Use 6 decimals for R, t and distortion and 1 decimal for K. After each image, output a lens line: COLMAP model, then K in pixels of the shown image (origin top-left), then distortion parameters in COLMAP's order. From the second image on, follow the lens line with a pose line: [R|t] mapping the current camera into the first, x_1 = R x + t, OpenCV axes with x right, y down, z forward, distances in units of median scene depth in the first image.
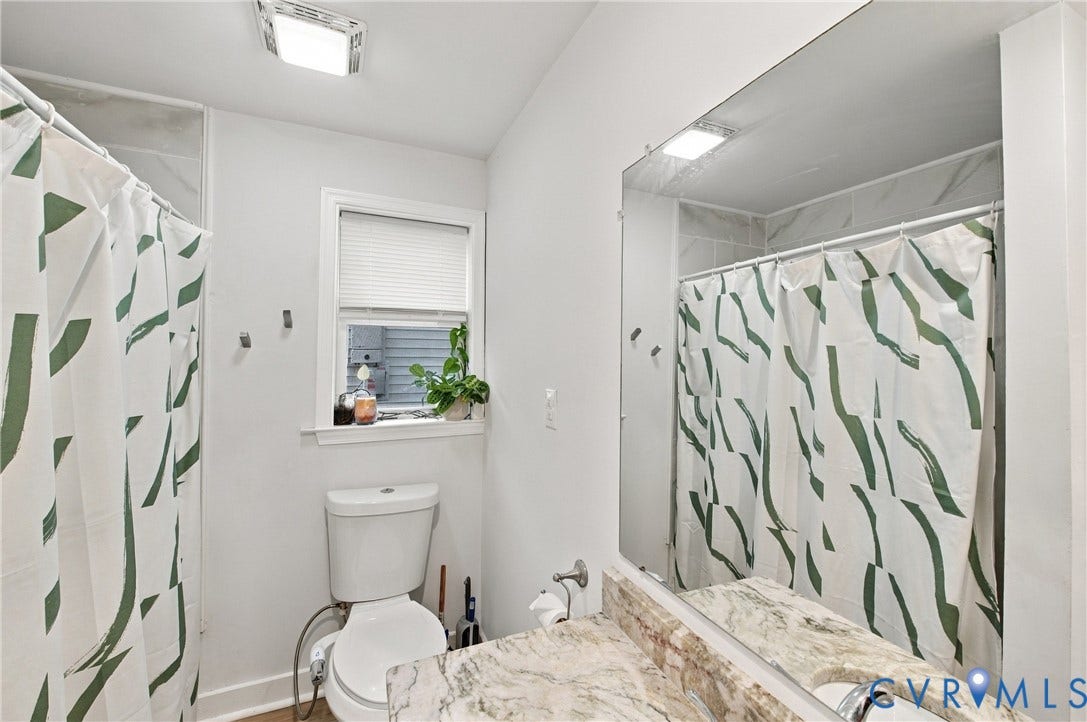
lens RADIAL K [[444.2, 0, 544.0], [0, 444.2, 356.9], [0, 0, 1]] dist [-0.005411, -0.000505]
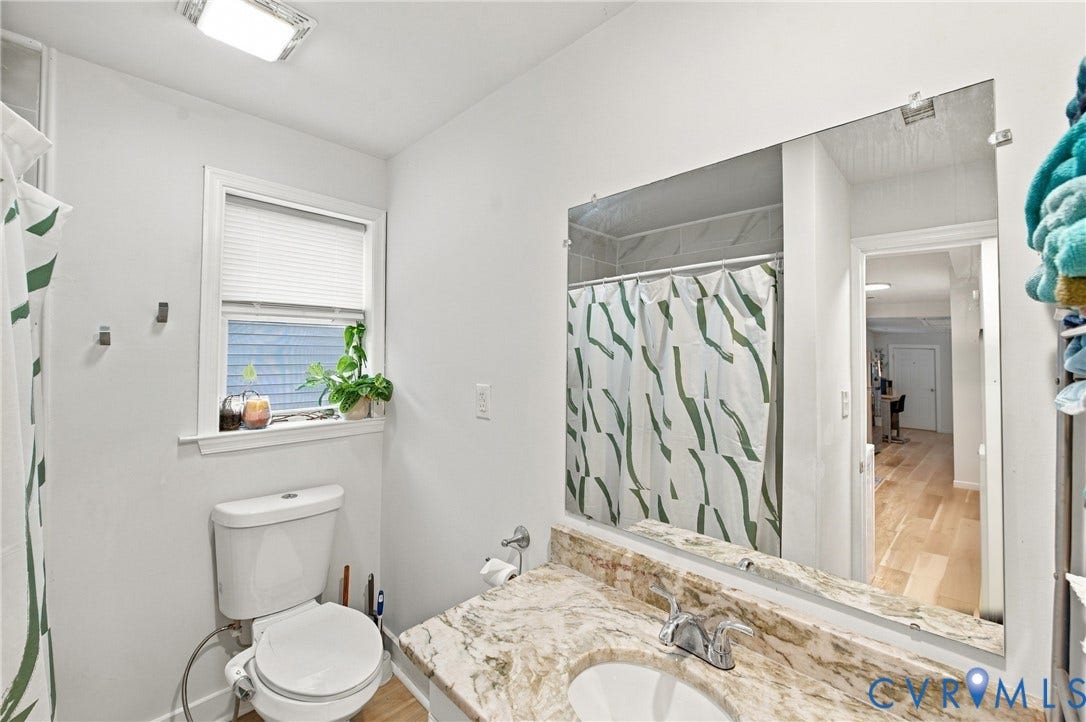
lens RADIAL K [[443.8, 0, 539.9], [0, 443.8, 359.6], [0, 0, 1]] dist [-0.005411, -0.000505]
pose [[0.928667, -0.006330, 0.370862, -0.230372], [0.001602, 0.999914, 0.013054, -0.003381], [-0.370912, -0.011529, 0.928596, -0.088935]]
